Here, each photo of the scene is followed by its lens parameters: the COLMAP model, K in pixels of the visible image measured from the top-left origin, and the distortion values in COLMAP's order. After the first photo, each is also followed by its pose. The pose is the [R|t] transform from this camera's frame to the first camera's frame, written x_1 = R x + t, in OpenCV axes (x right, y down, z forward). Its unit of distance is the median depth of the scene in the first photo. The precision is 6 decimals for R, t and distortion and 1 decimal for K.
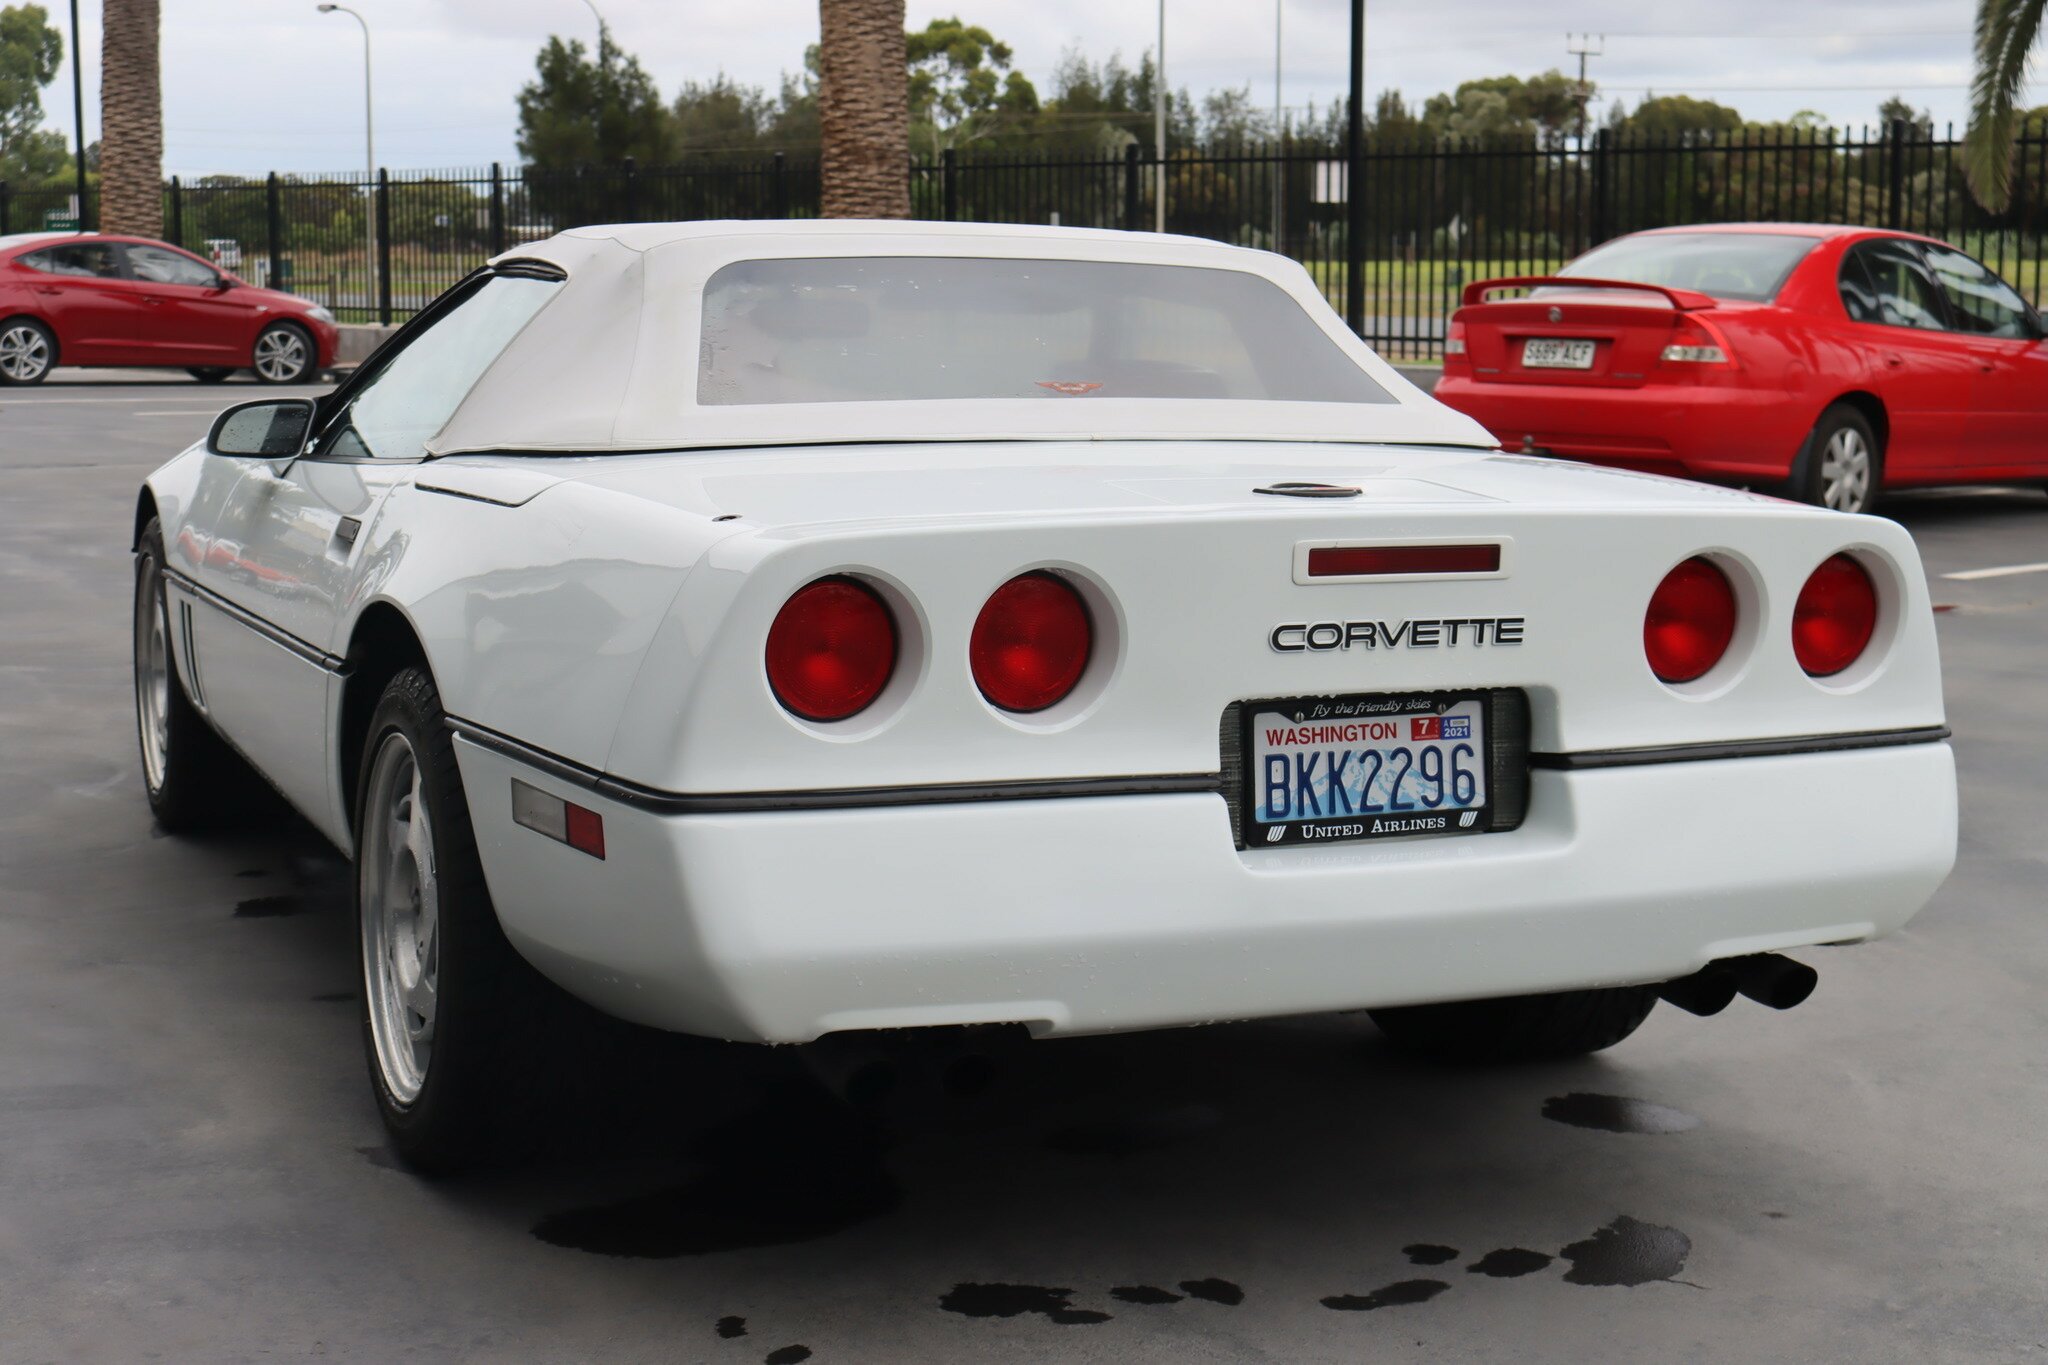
lens RADIAL K [[2711.0, 0, 1024.0], [0, 2711.0, 682.5], [0, 0, 1]] dist [-0.061708, -0.072214]
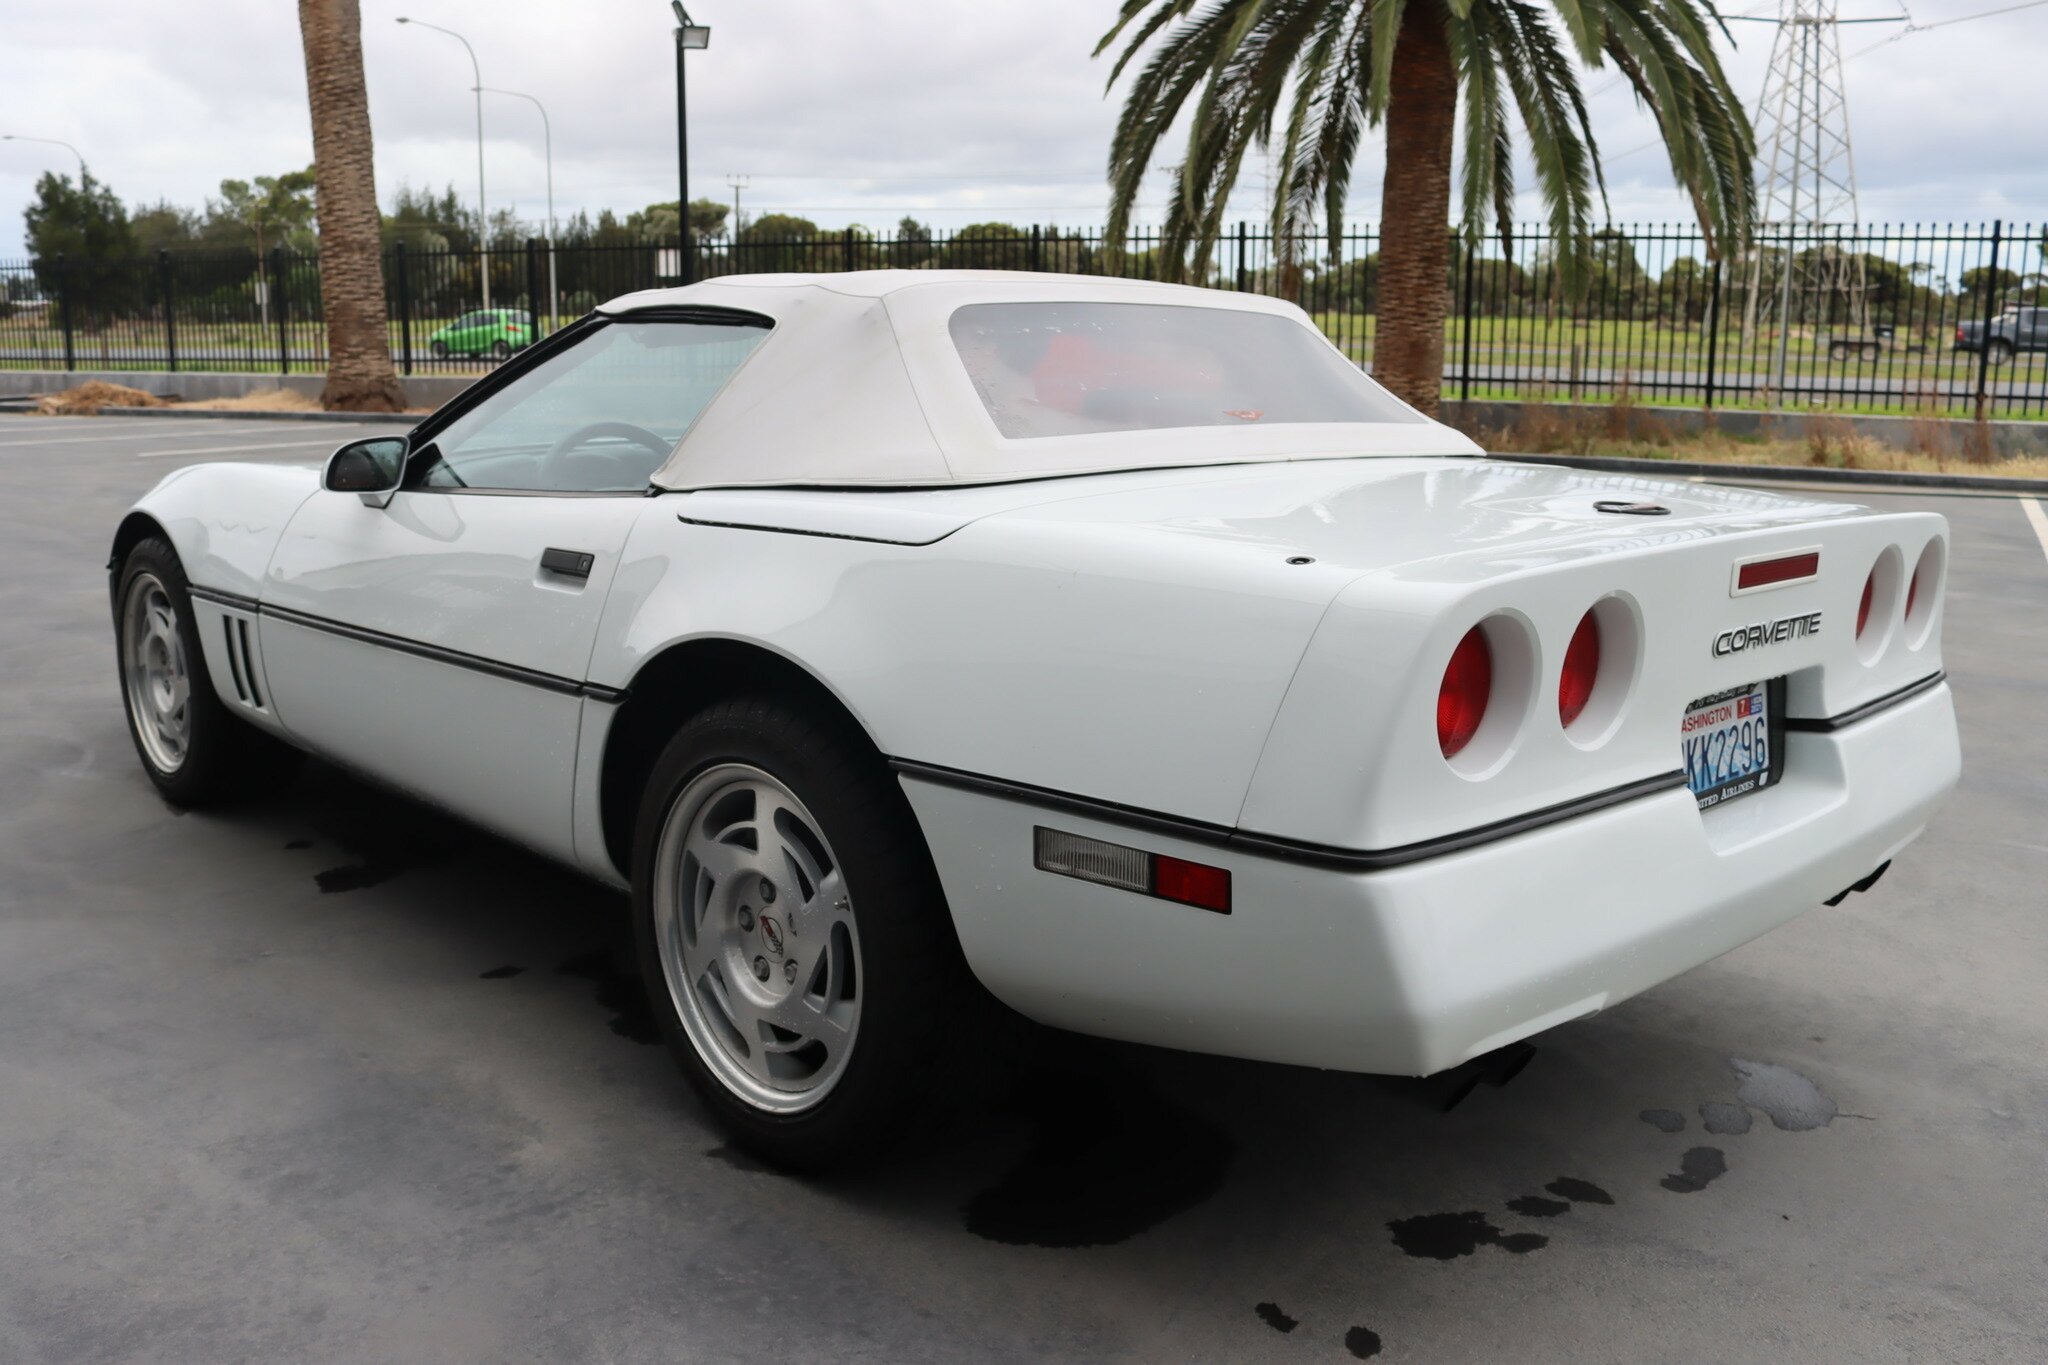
lens RADIAL K [[1669.2, 0, 940.0], [0, 1669.2, 686.9], [0, 0, 1]] dist [-0.096195, 0.009656]
pose [[0.951796, -0.069975, 0.298645, -0.384788], [0.050051, 0.996012, 0.073860, -0.060003], [-0.302622, -0.055353, 0.951502, 0.408434]]
